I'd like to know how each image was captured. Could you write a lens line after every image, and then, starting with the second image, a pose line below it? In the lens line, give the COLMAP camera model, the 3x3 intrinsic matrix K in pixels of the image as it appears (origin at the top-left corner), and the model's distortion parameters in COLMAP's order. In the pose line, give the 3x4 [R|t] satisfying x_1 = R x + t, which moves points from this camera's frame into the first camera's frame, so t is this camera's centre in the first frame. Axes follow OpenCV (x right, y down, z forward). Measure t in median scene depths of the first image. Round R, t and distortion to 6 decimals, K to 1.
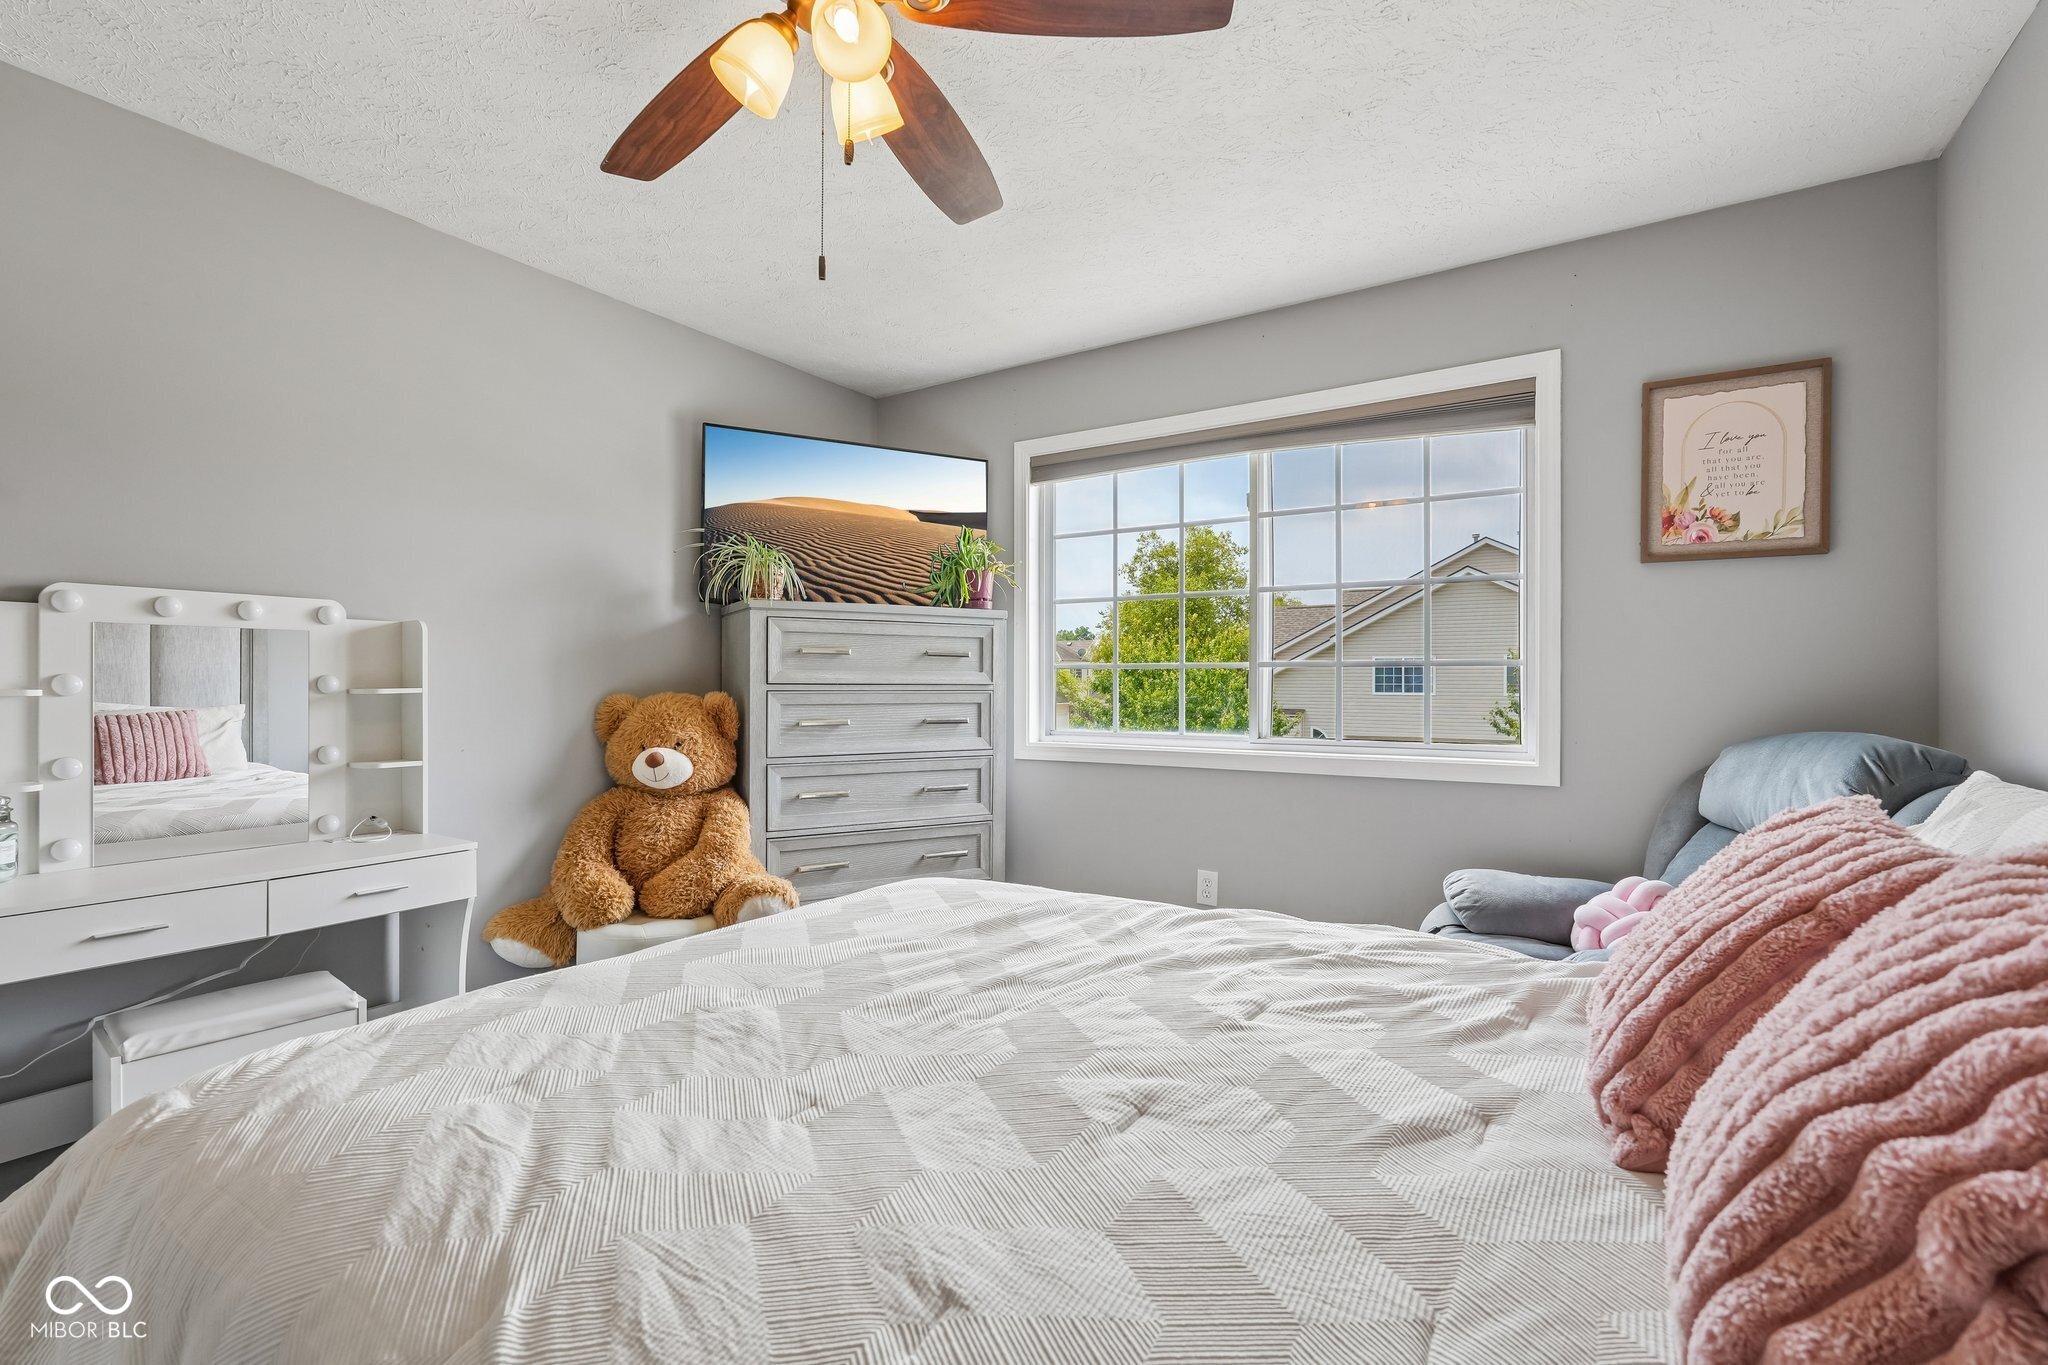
lens RADIAL K [[912.2, 0, 1023.1], [0, 912.2, 678.0], [0, 0, 1]] dist [-0.018564, 0.008017]
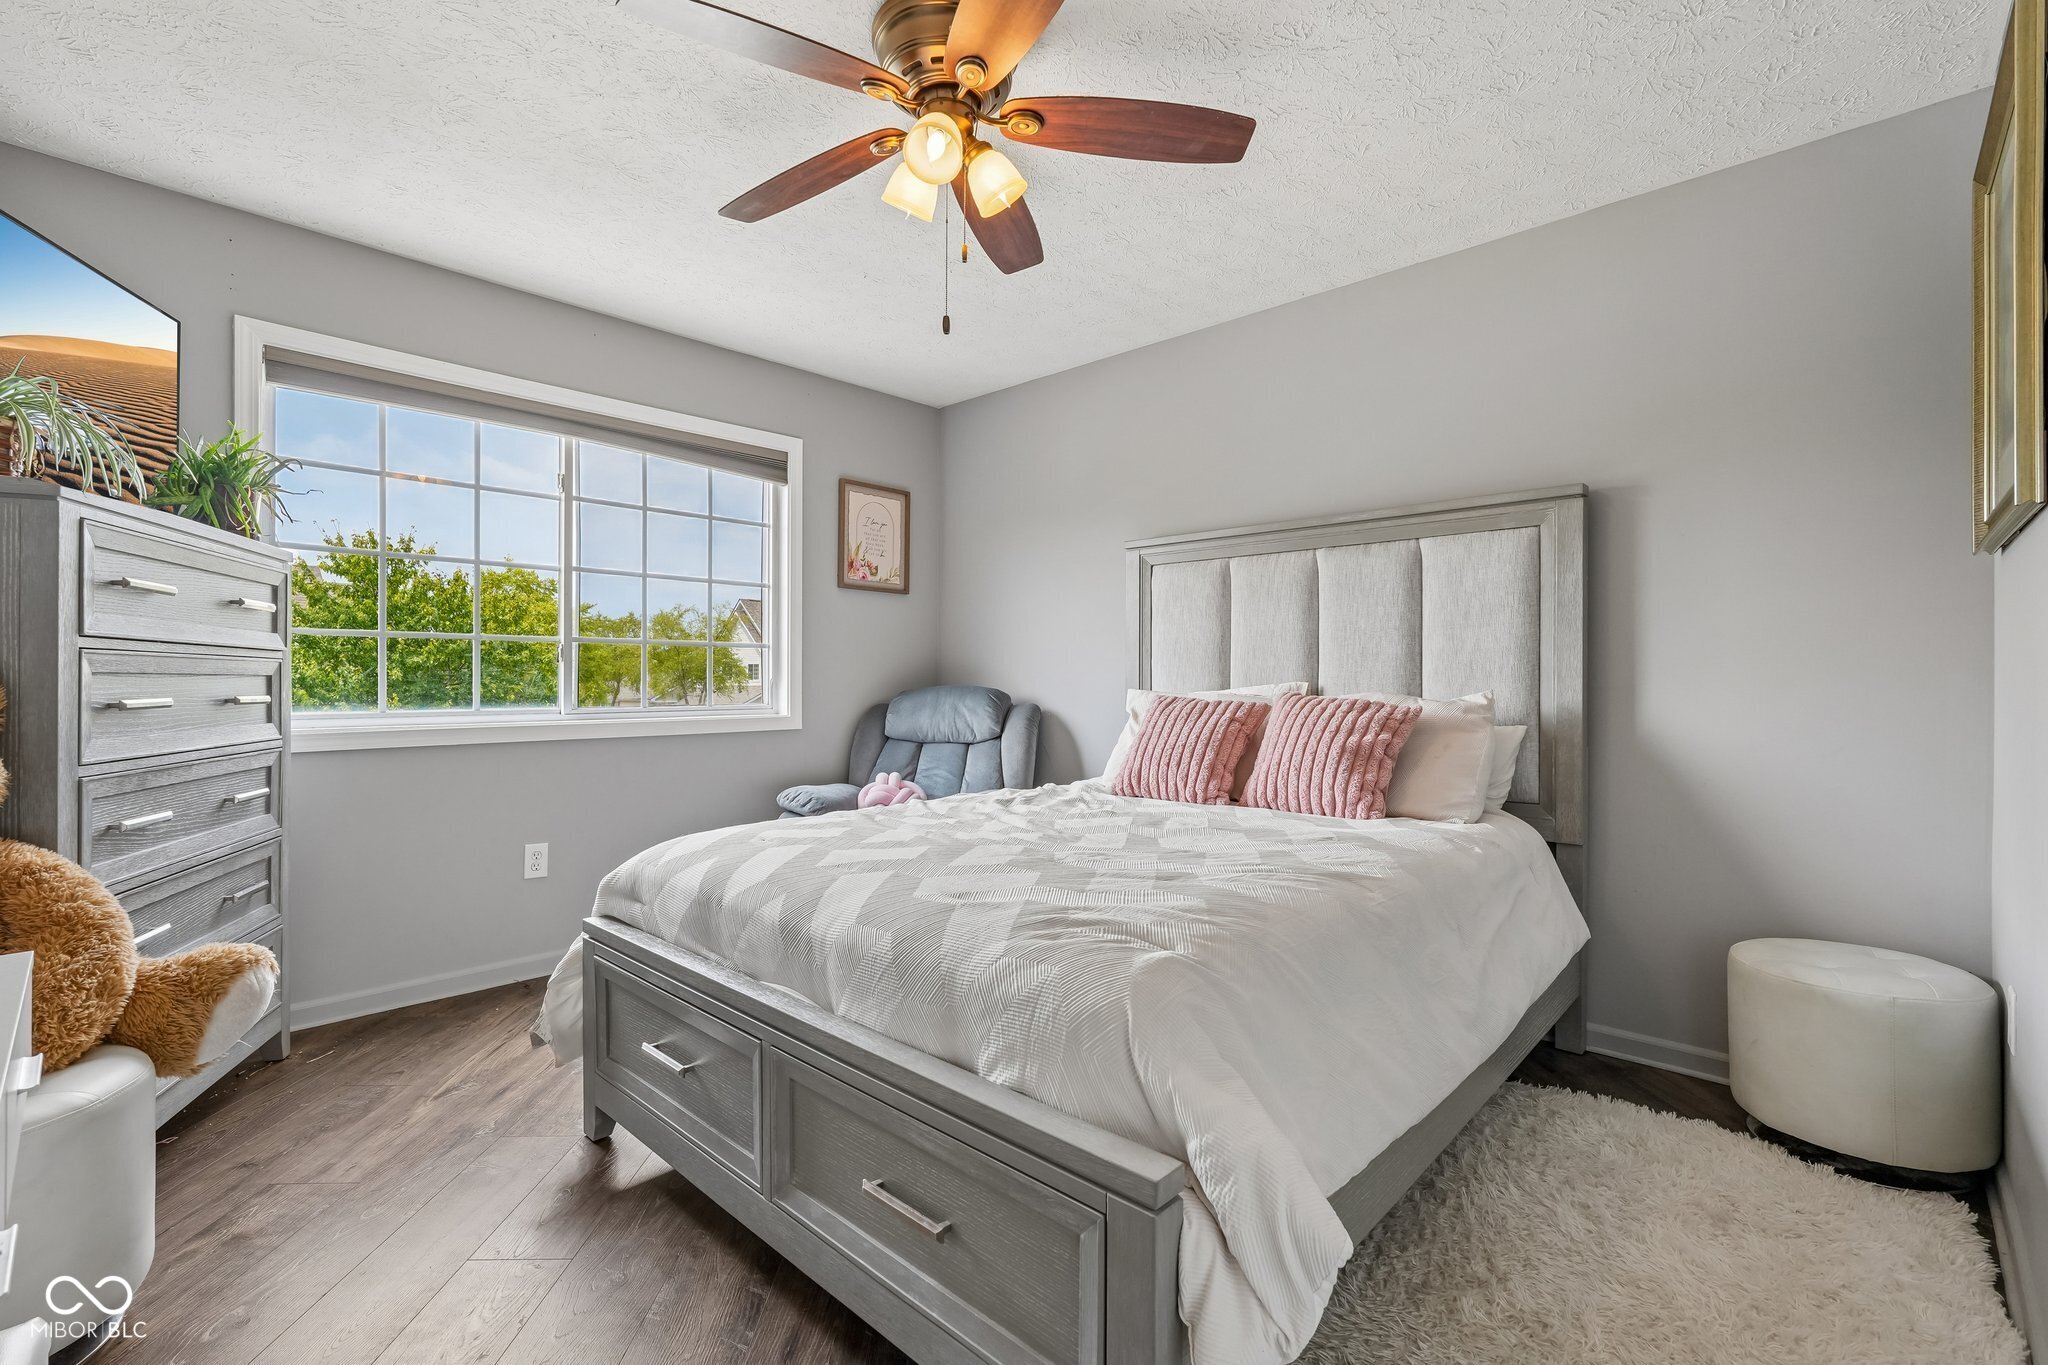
lens RADIAL K [[912.2, 0, 1022.5], [0, 912.2, 683.1], [0, 0, 1]] dist [-0.018564, 0.008017]
pose [[0.172843, -0.002800, 0.984945, -0.842198], [-0.004025, 0.999986, 0.003549, 0.036515], [-0.984941, -0.004578, 0.172829, 0.373649]]
